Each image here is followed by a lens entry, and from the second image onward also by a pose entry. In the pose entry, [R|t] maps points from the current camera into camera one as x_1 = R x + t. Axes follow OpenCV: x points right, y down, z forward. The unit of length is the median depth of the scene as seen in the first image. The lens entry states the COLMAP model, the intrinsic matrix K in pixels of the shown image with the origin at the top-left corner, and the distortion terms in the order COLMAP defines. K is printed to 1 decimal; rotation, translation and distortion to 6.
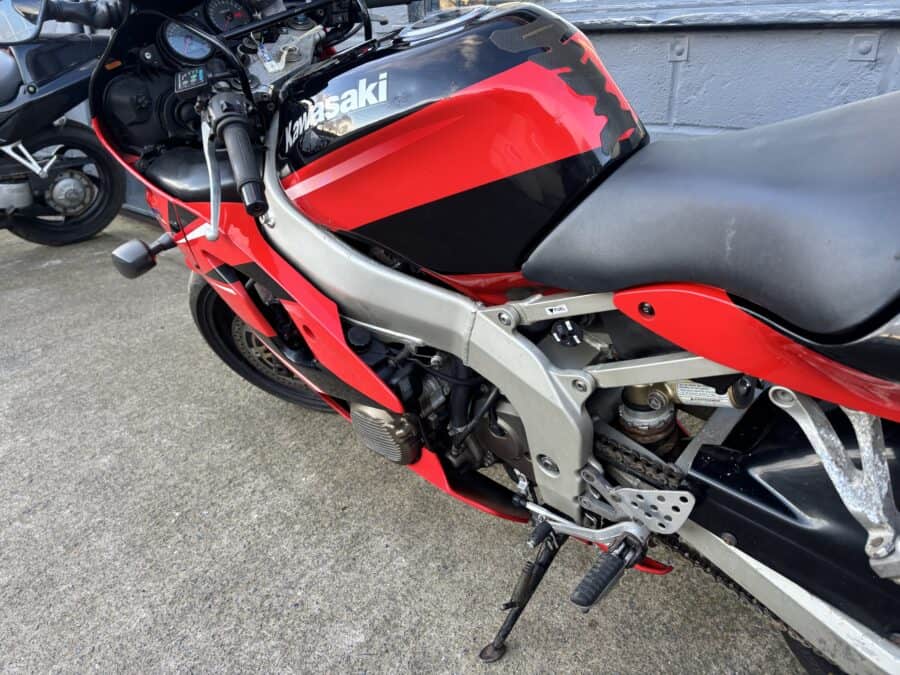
lens RADIAL K [[686.8, 0, 451.2], [0, 686.8, 311.4], [0, 0, 1]] dist [0.072917, -0.053093]
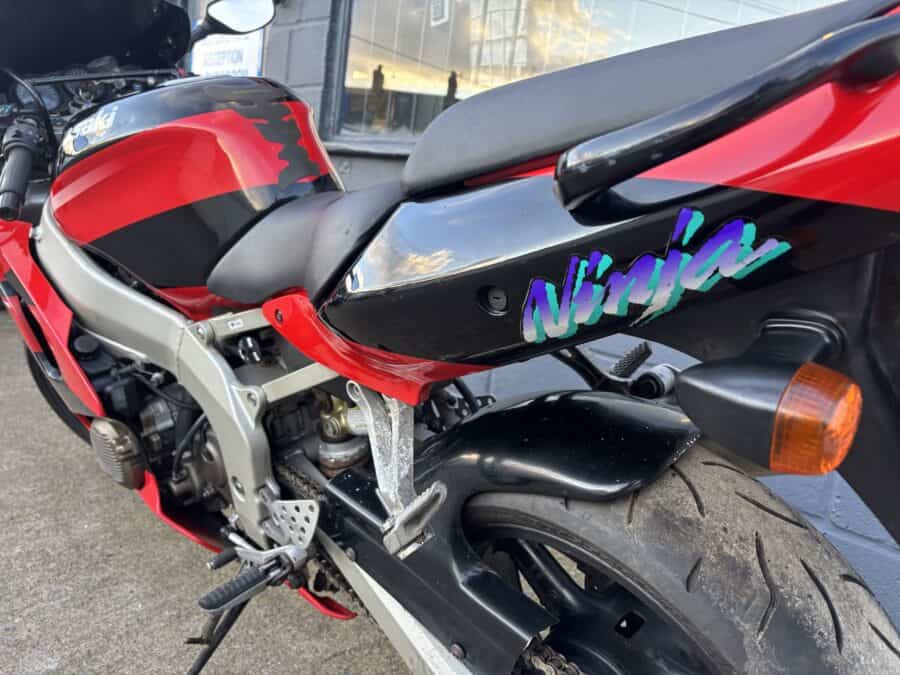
lens RADIAL K [[699.3, 0, 450.0], [0, 699.3, 337.5], [0, 0, 1]] dist [0.042780, -0.014752]
pose [[0.991763, 0.126532, -0.019884, 0.449235], [-0.127982, 0.972749, -0.193340, 0.166352], [-0.005121, 0.194293, 0.980930, -0.086043]]
